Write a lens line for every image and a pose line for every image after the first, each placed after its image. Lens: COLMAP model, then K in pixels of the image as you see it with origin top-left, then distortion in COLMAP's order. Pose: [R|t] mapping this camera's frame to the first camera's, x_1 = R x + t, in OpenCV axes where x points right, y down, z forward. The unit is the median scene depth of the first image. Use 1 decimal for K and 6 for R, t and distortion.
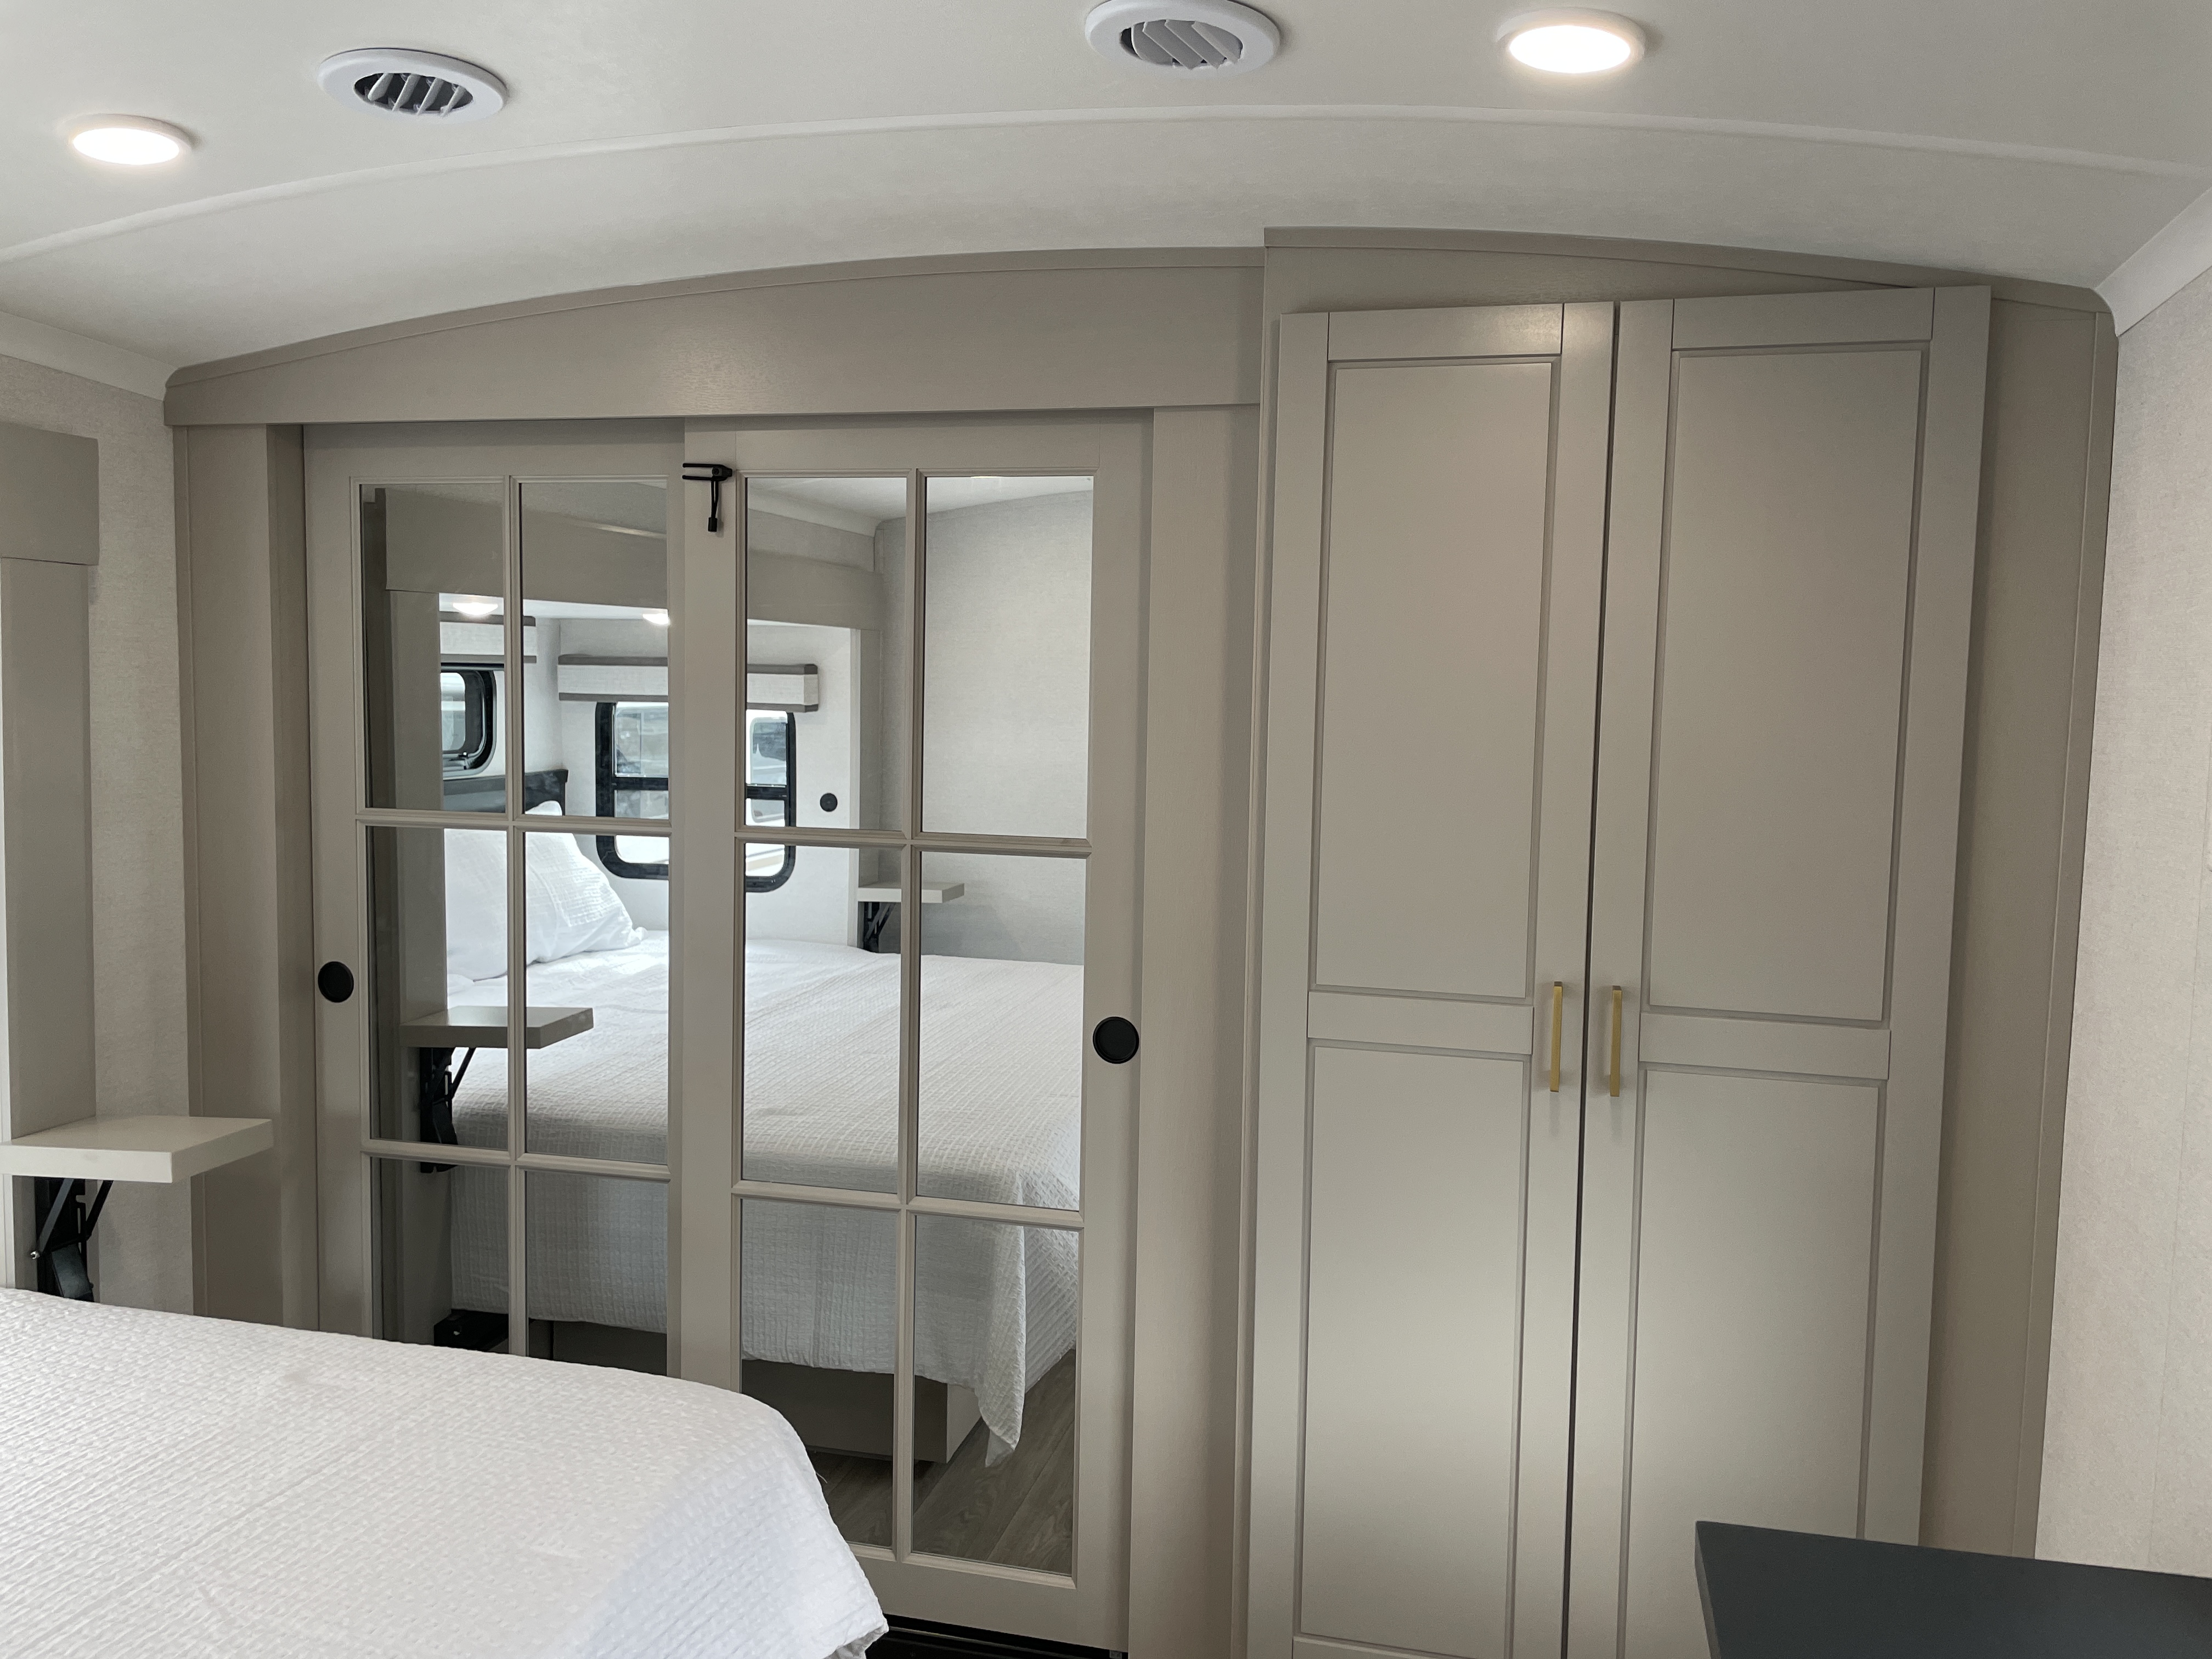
lens RADIAL K [[1687.0, 0, 1114.2], [0, 1687.0, 809.0], [0, 0, 1]] dist [0.084251, -0.118423]
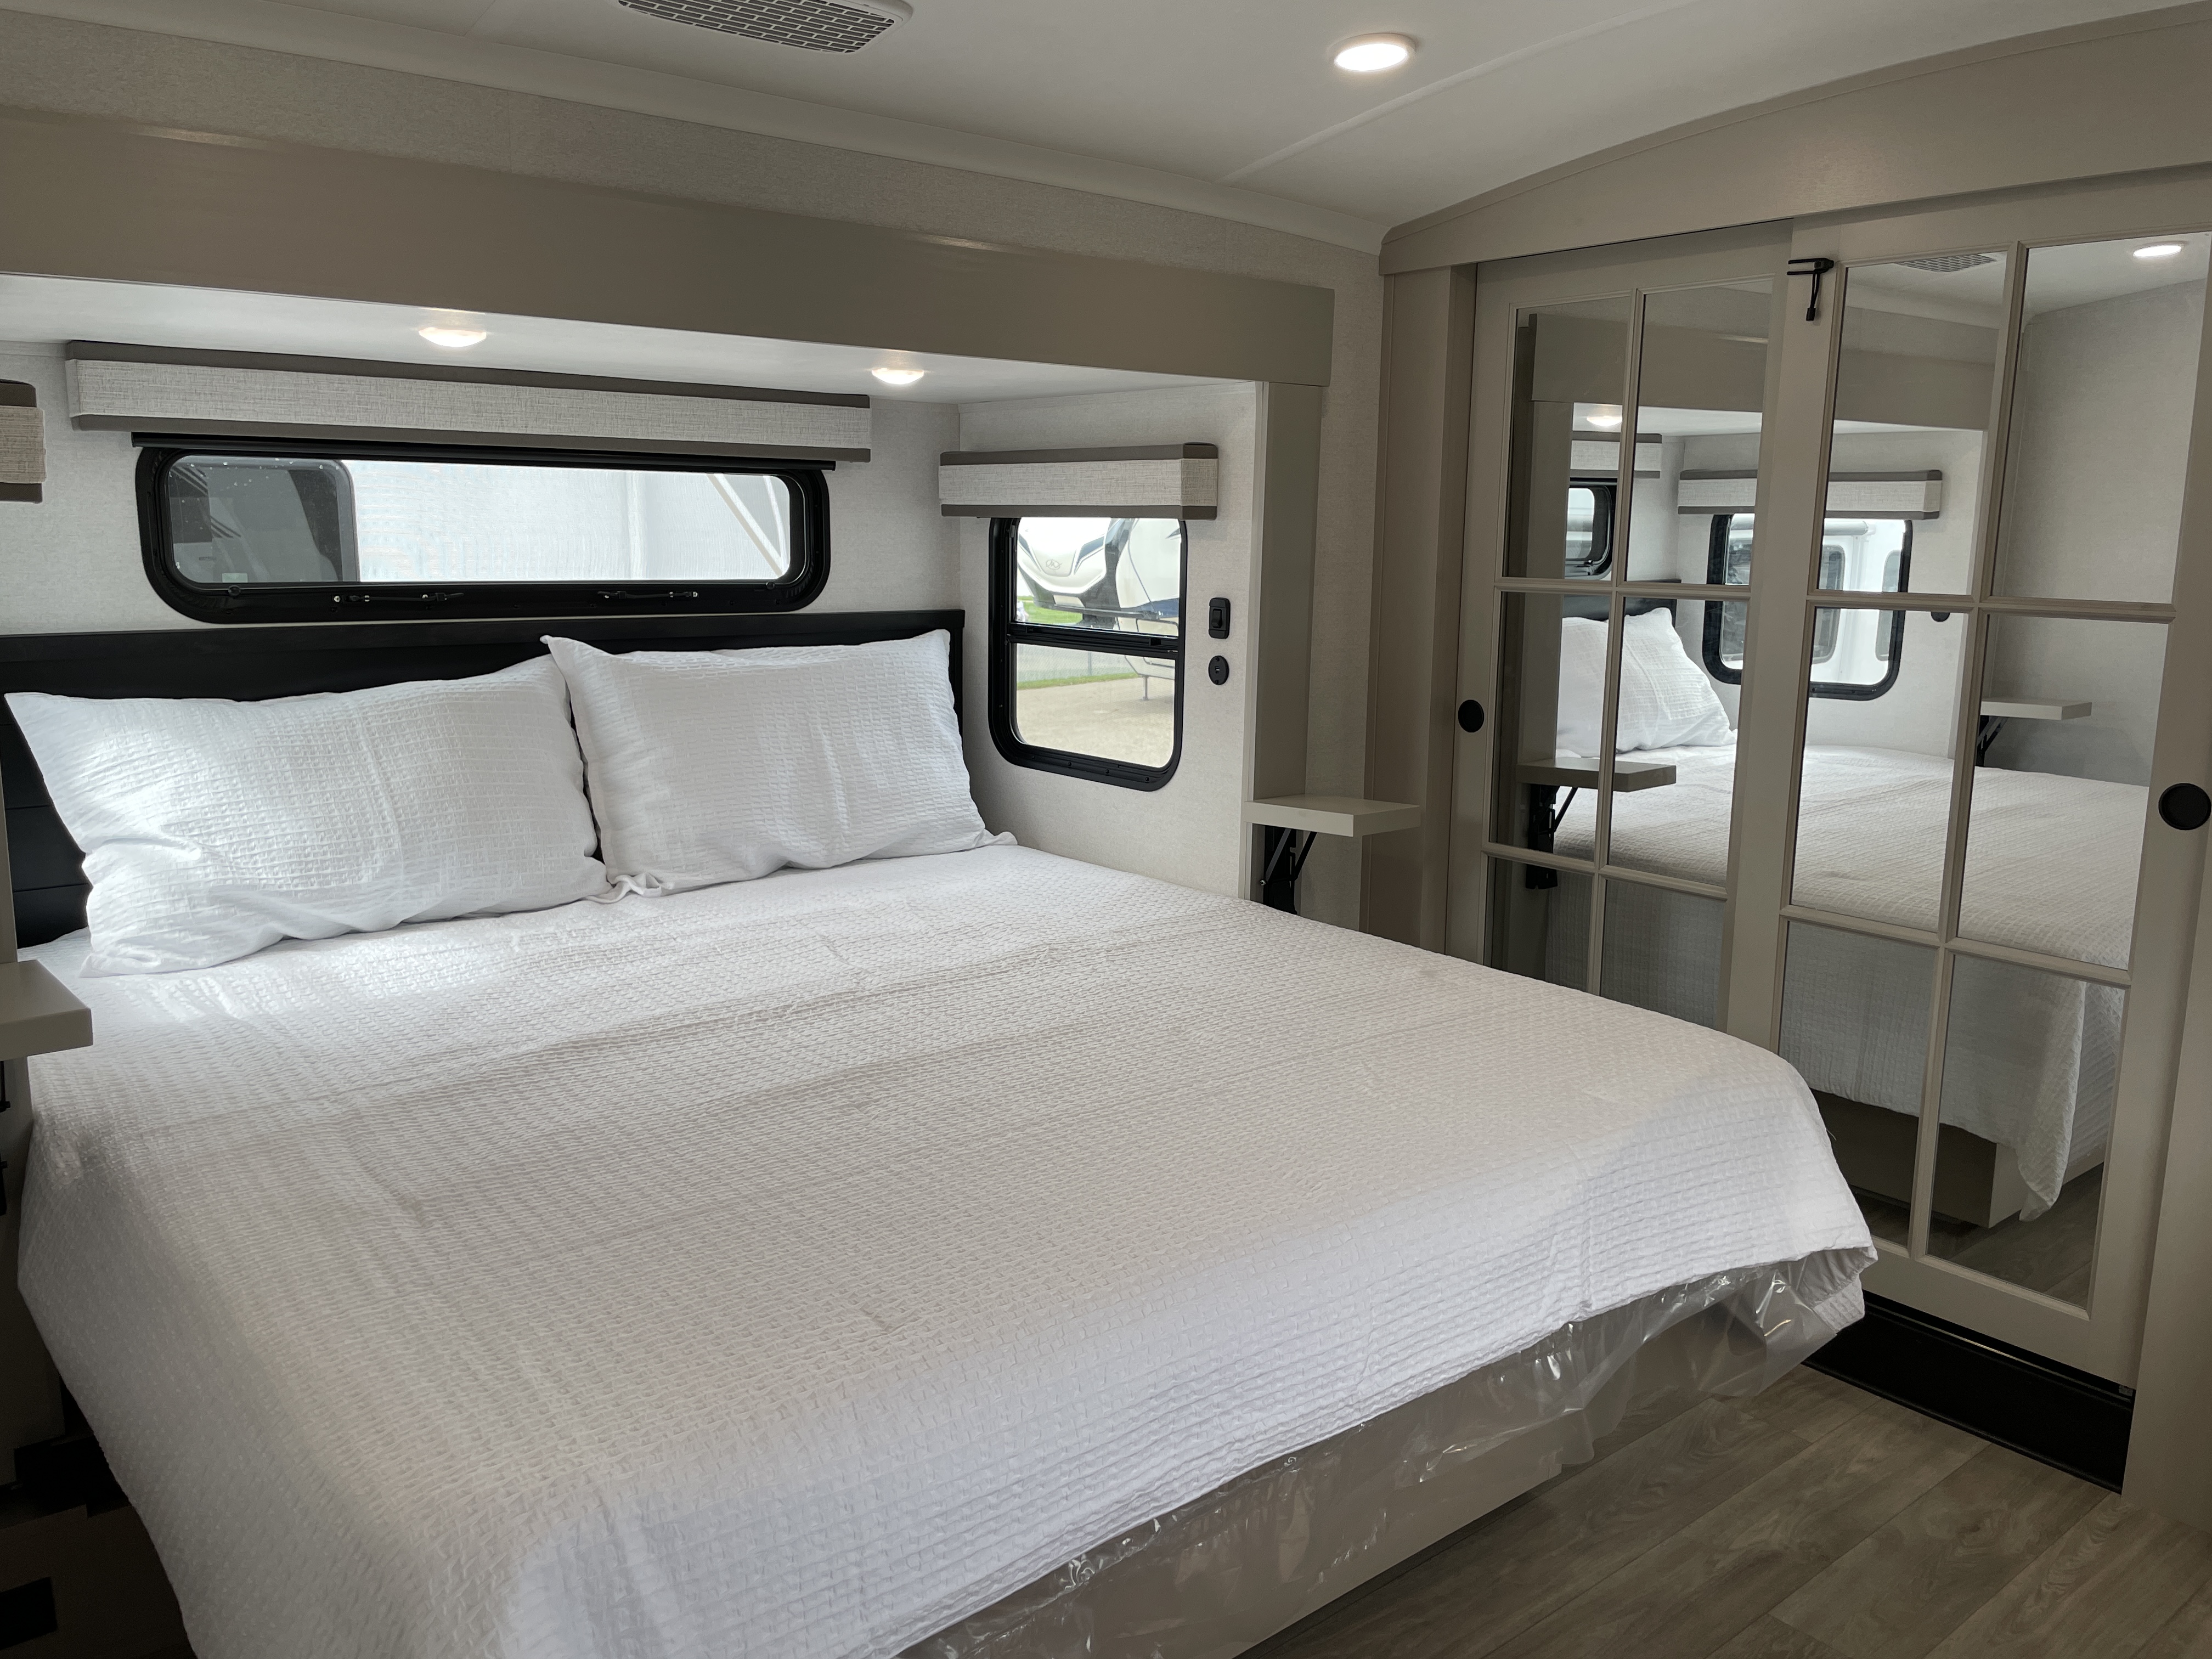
lens RADIAL K [[1687.0, 0, 1114.2], [0, 1687.0, 809.0], [0, 0, 1]] dist [0.084251, -0.118423]
pose [[0.801418, 0.092597, -0.590893, 0.078469], [-0.040899, 0.994115, 0.100315, 0.053300], [0.596704, -0.056227, 0.800489, -0.162869]]
